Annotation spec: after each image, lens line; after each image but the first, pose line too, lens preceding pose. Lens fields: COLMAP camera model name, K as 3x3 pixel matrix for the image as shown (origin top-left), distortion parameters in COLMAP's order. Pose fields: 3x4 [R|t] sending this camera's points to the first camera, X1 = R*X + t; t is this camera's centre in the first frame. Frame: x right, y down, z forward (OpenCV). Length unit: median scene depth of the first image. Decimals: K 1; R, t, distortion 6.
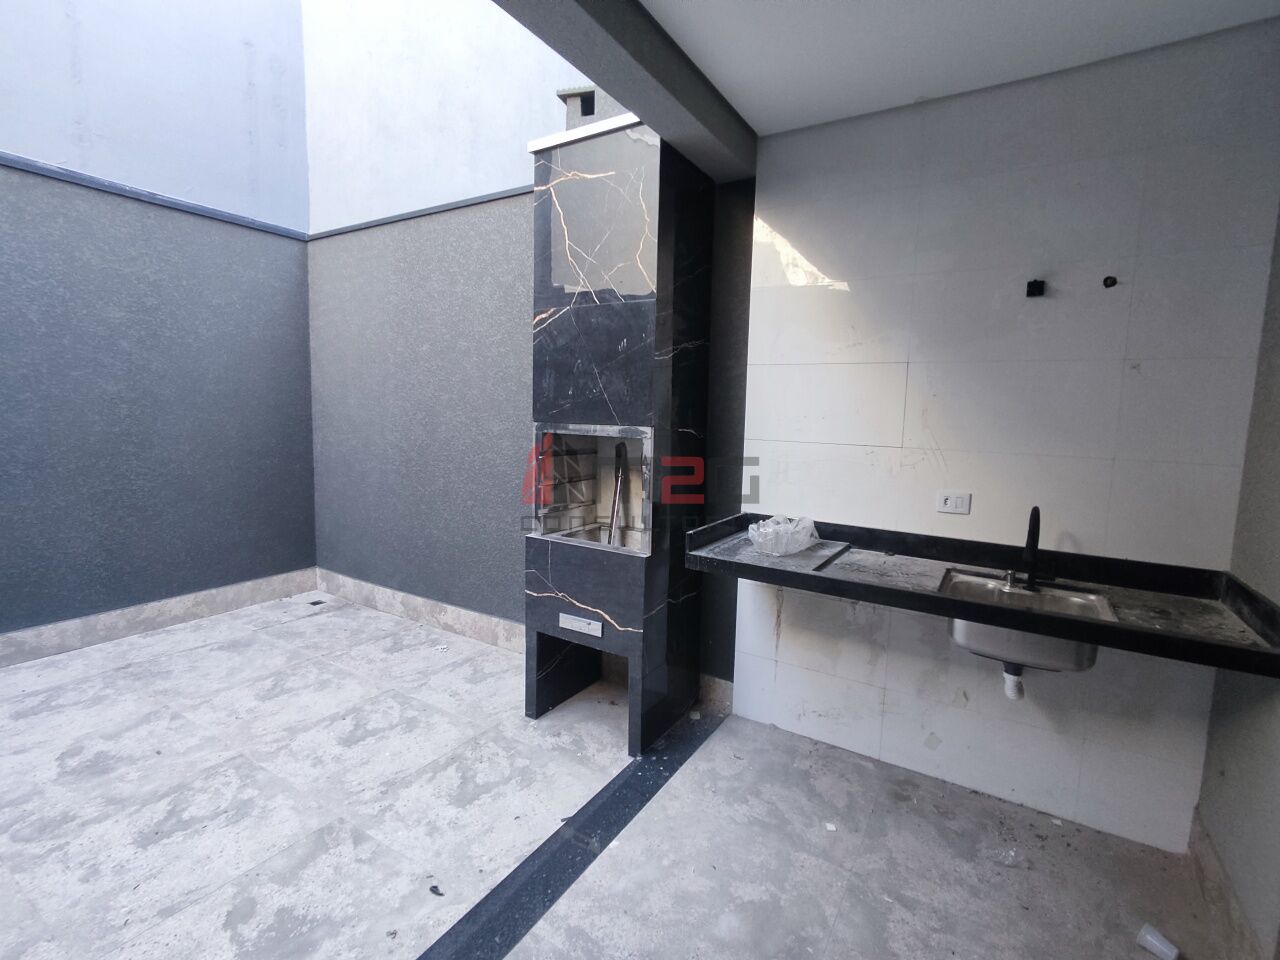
lens RADIAL K [[586.4, 0, 644.7], [0, 586.4, 477.0], [0, 0, 1]] dist [-0.005742, -0.002607]
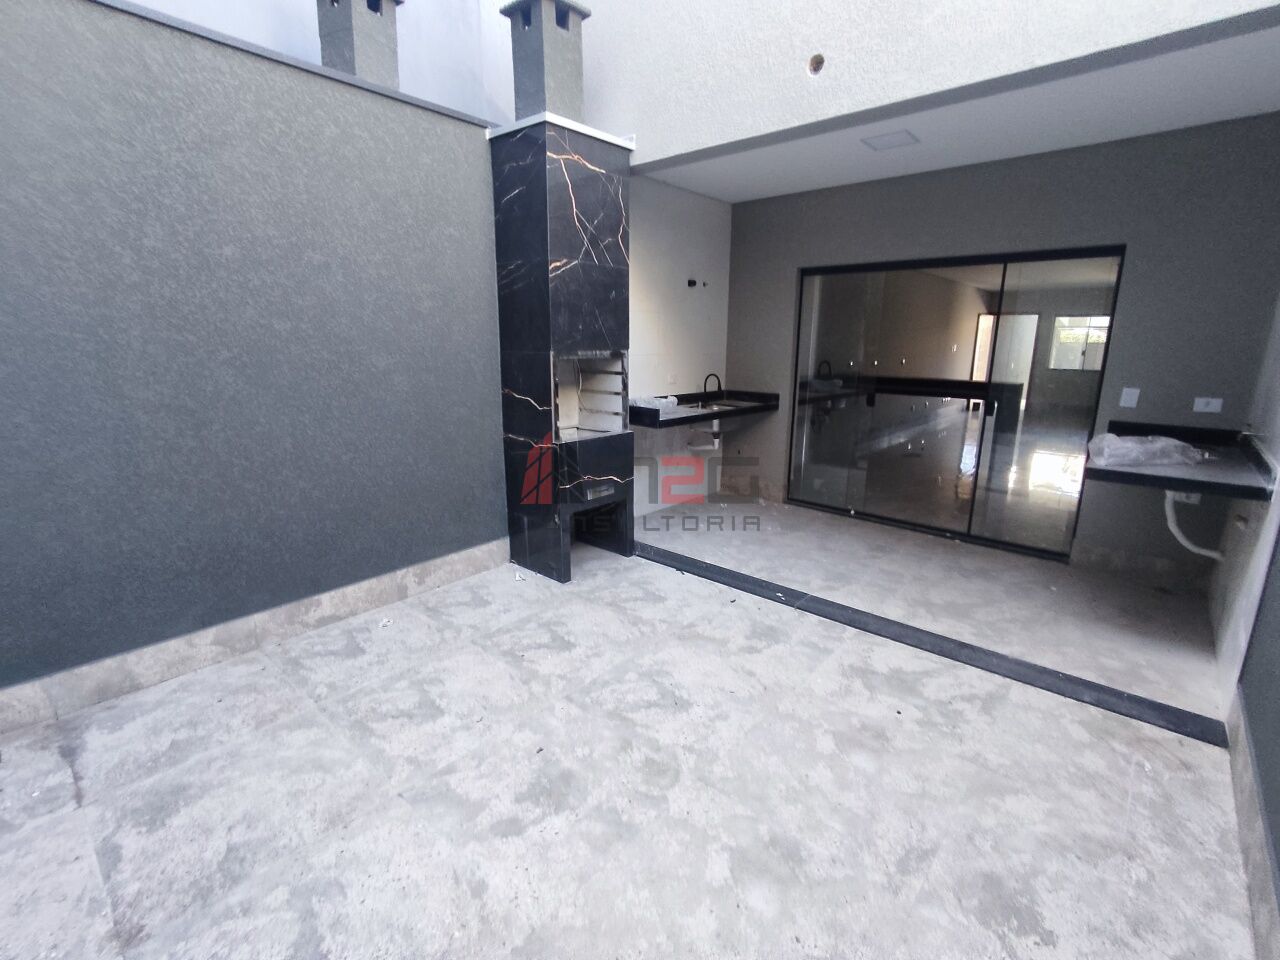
lens RADIAL K [[586.4, 0, 643.0], [0, 586.4, 480.6], [0, 0, 1]] dist [-0.005742, -0.002607]
pose [[0.171668, -0.254428, 0.951734, -1.281730], [0.108989, 0.965050, 0.238329, -0.094496], [-0.979108, 0.062815, 0.193398, 0.538768]]
